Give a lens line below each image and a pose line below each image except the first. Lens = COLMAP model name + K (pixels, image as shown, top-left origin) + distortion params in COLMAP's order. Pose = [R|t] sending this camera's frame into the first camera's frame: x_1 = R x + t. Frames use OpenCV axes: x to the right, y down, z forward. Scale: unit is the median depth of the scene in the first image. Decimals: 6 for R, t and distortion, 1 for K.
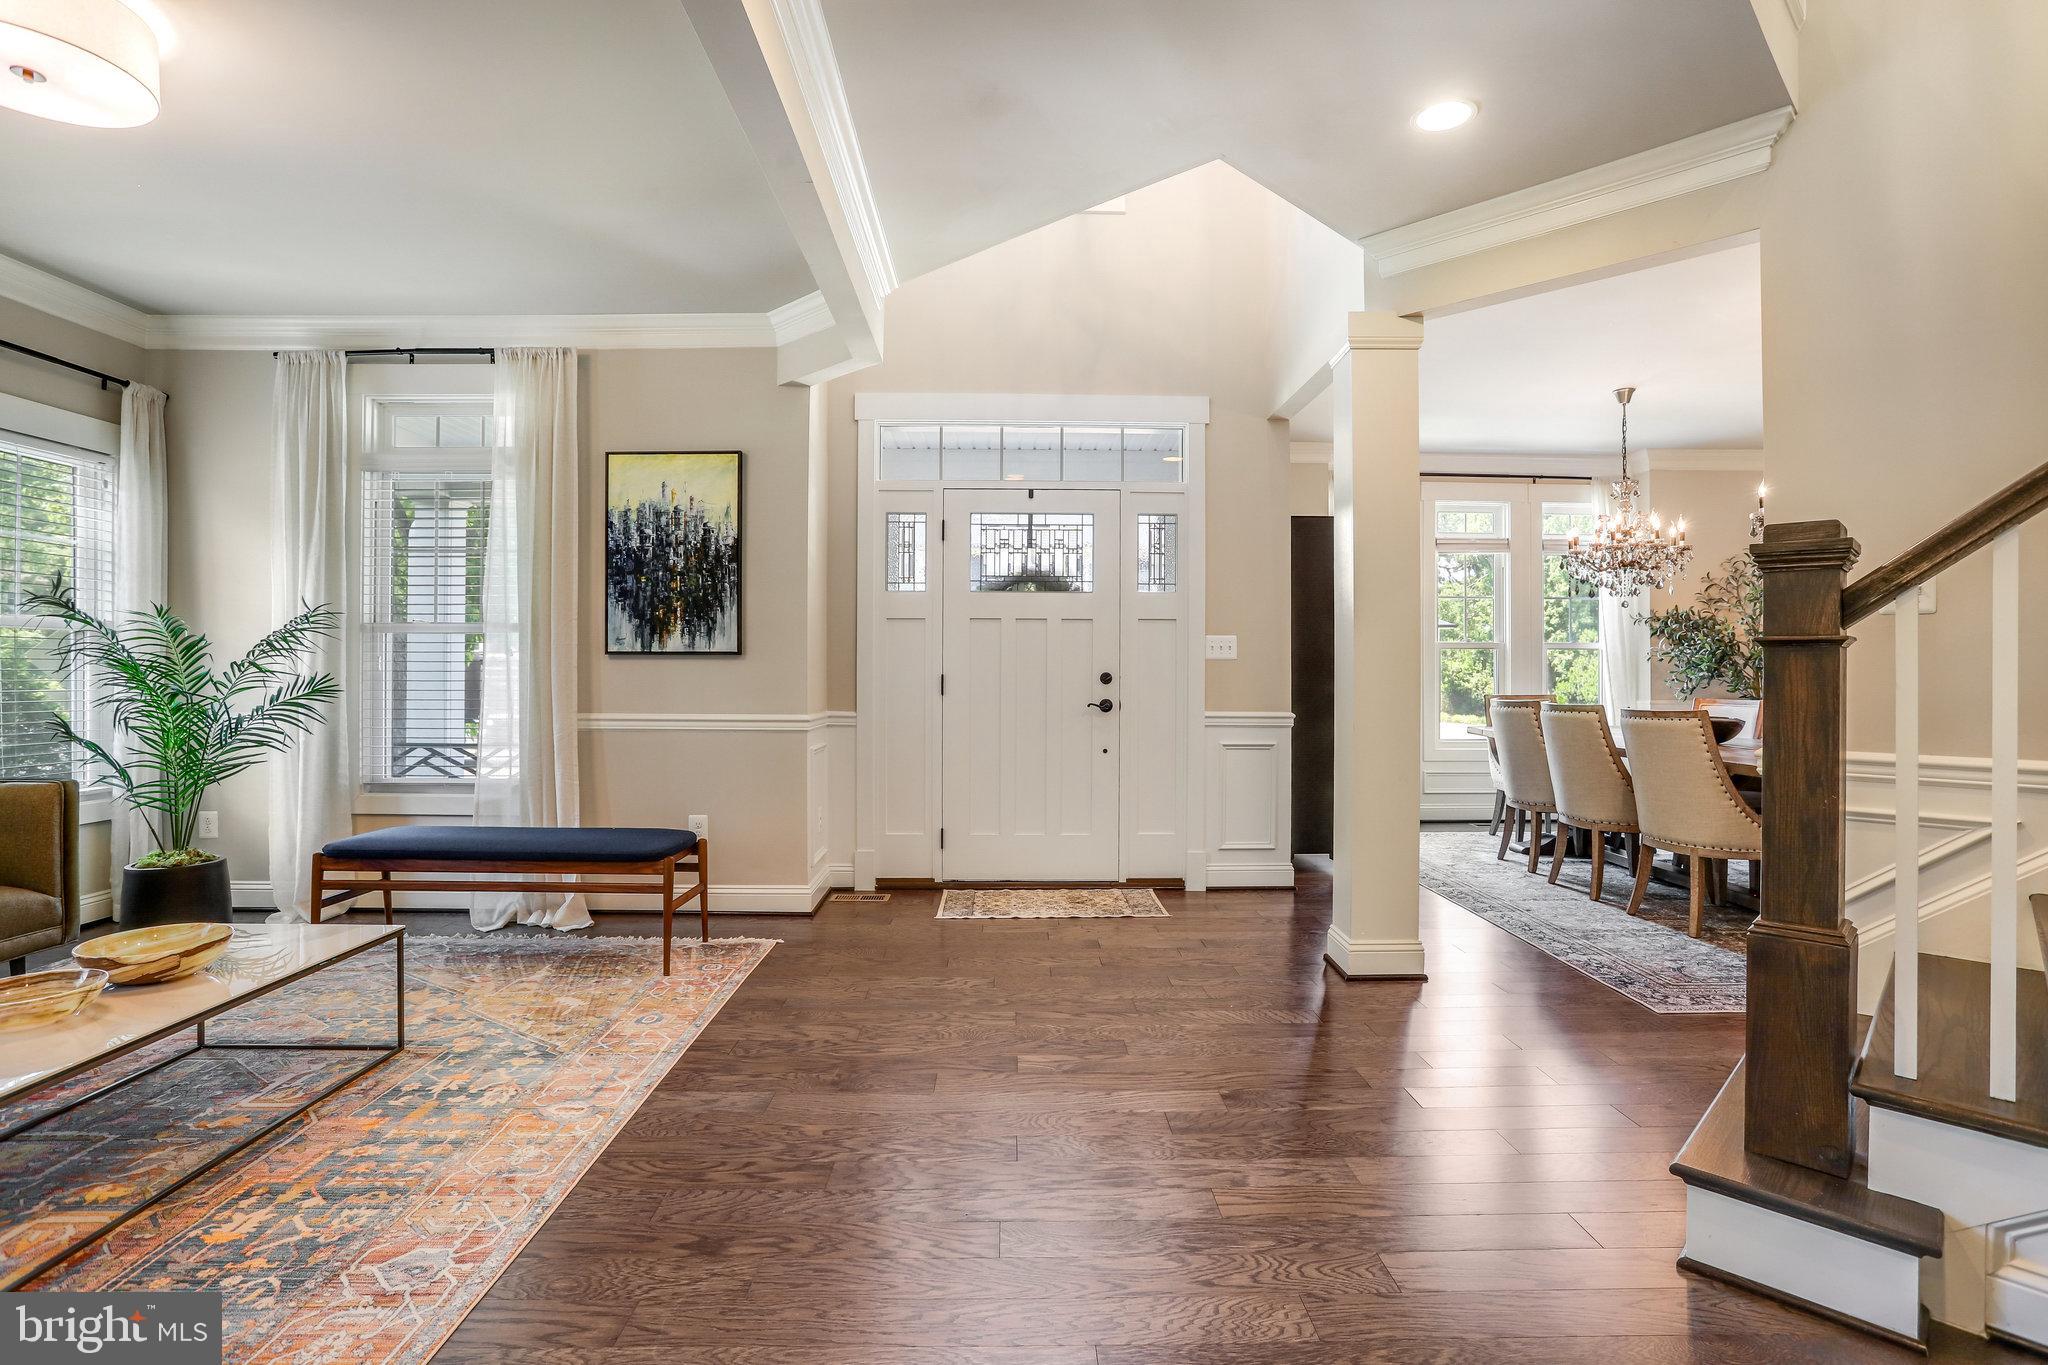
lens RADIAL K [[997.2, 0, 1028.1], [0, 997.2, 677.7], [0, 0, 1]] dist [-0.047087, 0.017956]
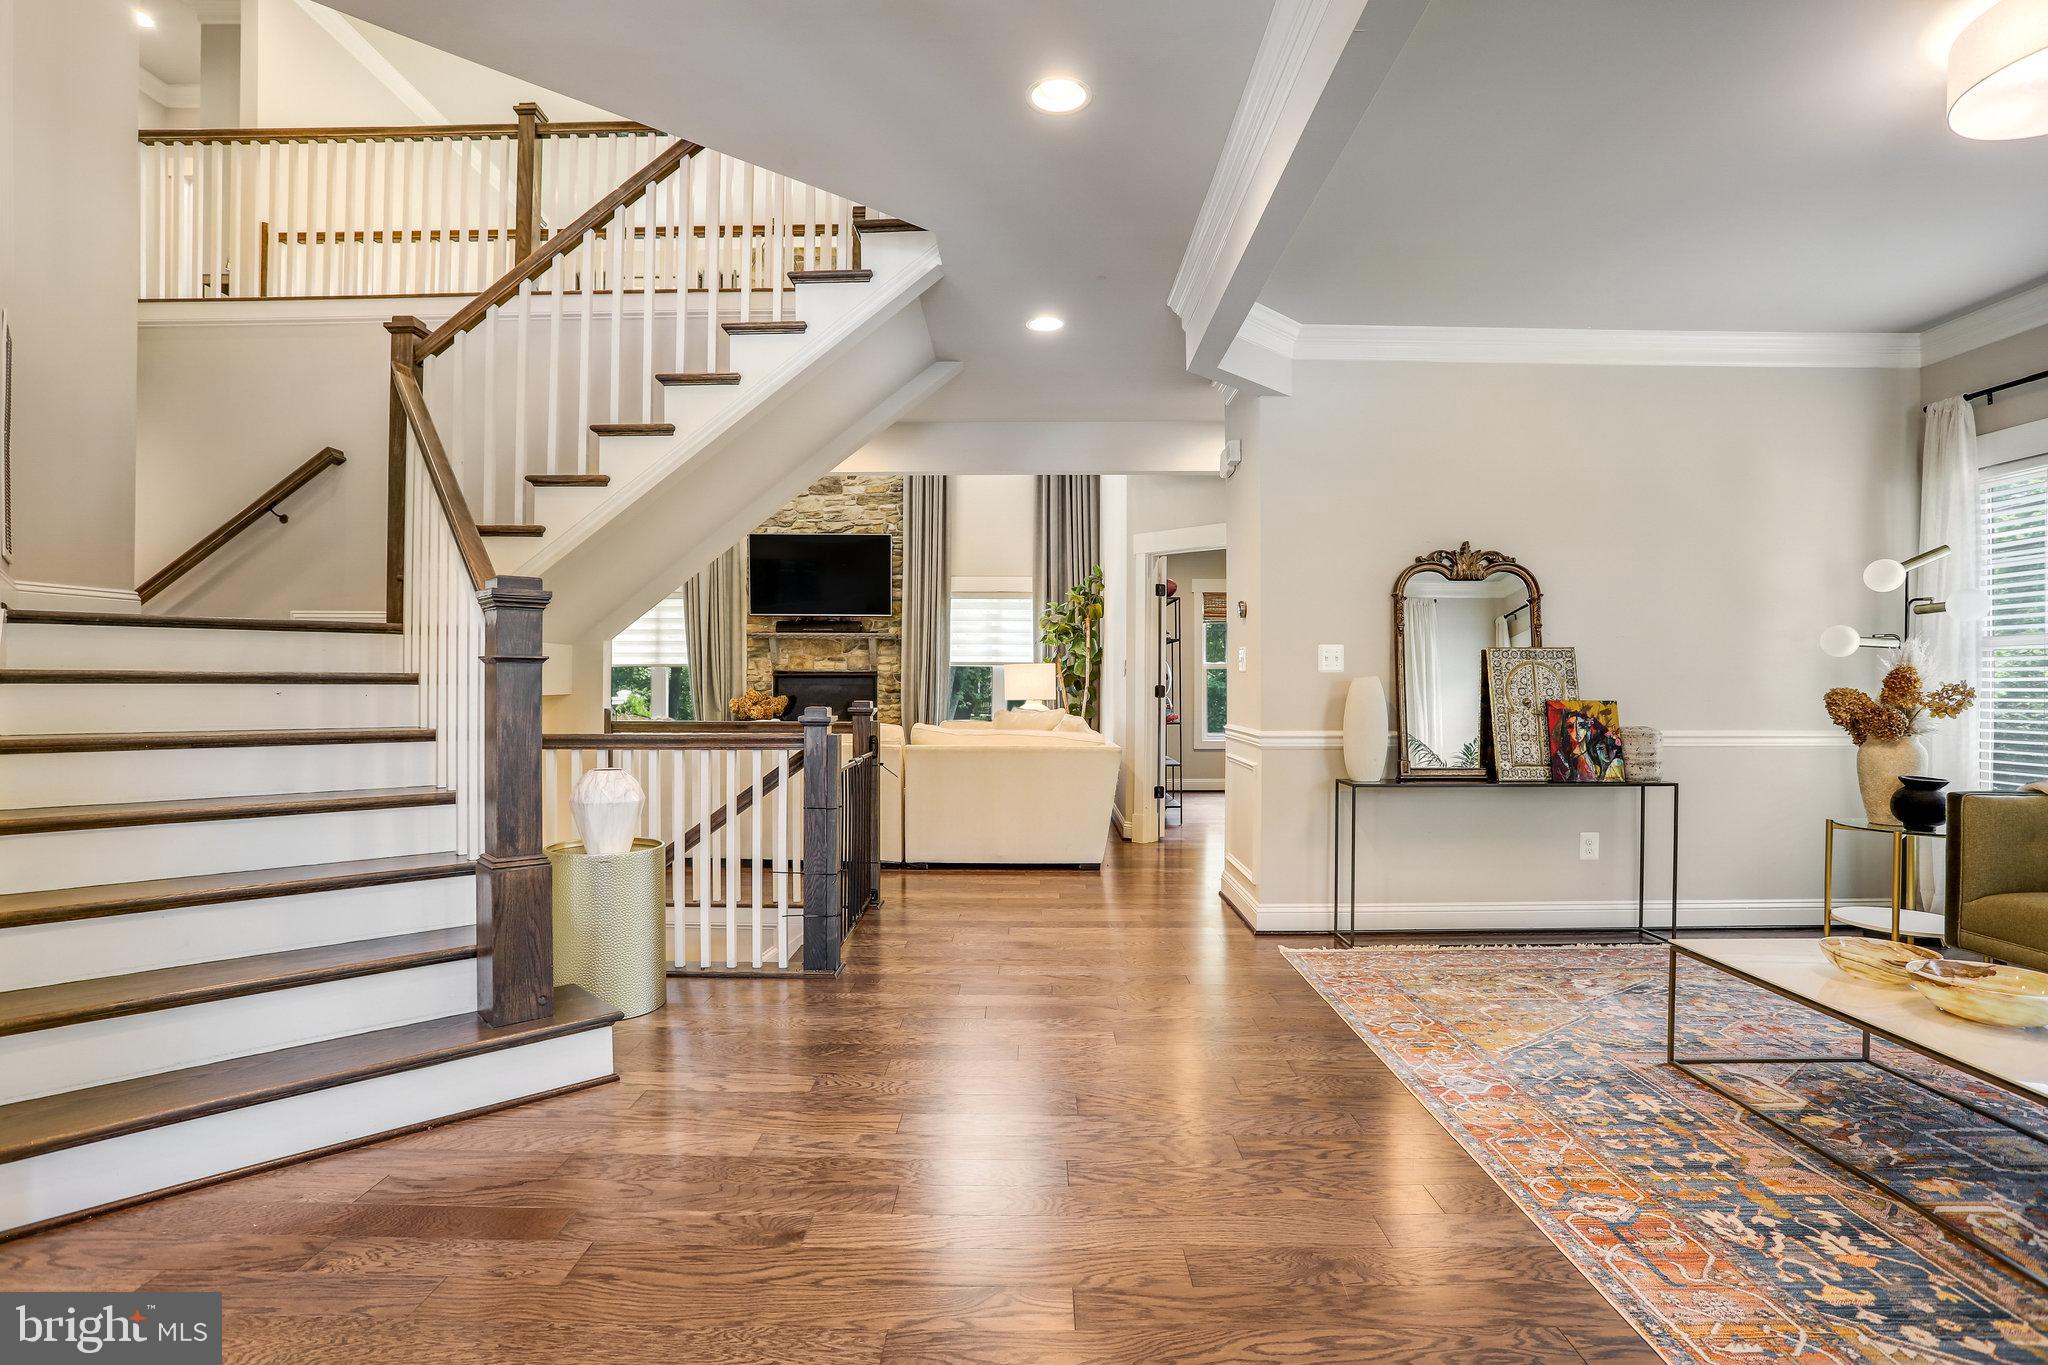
lens RADIAL K [[997.2, 0, 1025.3], [0, 997.2, 682.6], [0, 0, 1]] dist [-0.047087, 0.017956]
pose [[-0.999186, -0.005771, 0.039913, -0.005532], [-0.005789, 0.999983, -0.000333, -0.008075], [-0.039911, -0.000564, -0.999203, 2.012559]]
